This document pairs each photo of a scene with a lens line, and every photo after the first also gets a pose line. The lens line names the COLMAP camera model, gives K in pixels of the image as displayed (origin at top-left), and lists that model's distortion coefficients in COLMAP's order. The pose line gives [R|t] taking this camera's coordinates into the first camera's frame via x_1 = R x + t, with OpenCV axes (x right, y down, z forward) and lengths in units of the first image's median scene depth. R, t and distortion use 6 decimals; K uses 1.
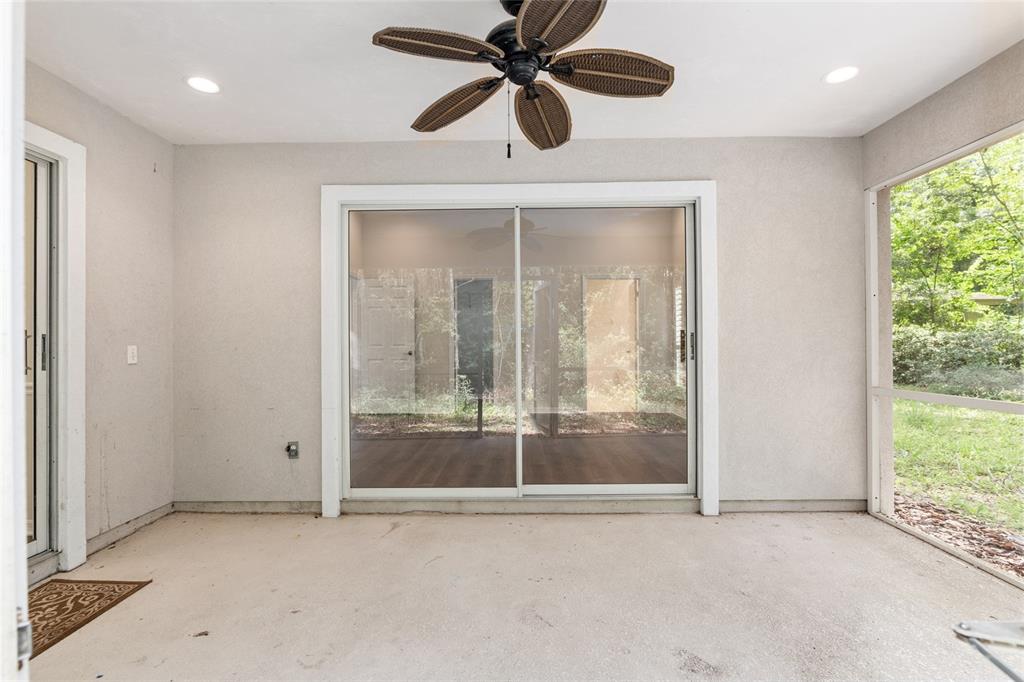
lens RADIAL K [[481.9, 0, 507.2], [0, 481.9, 342.7], [0, 0, 1]] dist [-0.002516, -0.000259]
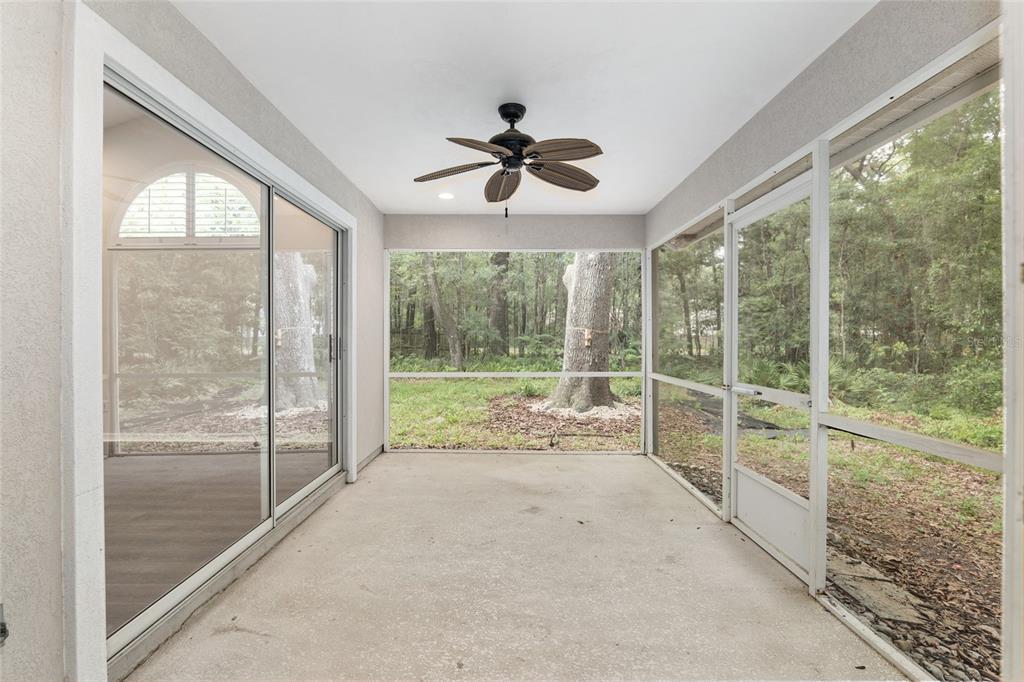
lens RADIAL K [[481.9, 0, 507.2], [0, 481.9, 342.7], [0, 0, 1]] dist [-0.002516, -0.000259]
pose [[-0.014243, 0.004614, 0.999888, -0.899369], [-0.004726, 0.999978, -0.004682, -0.004335], [-0.999887, -0.004792, -0.014221, 0.646101]]
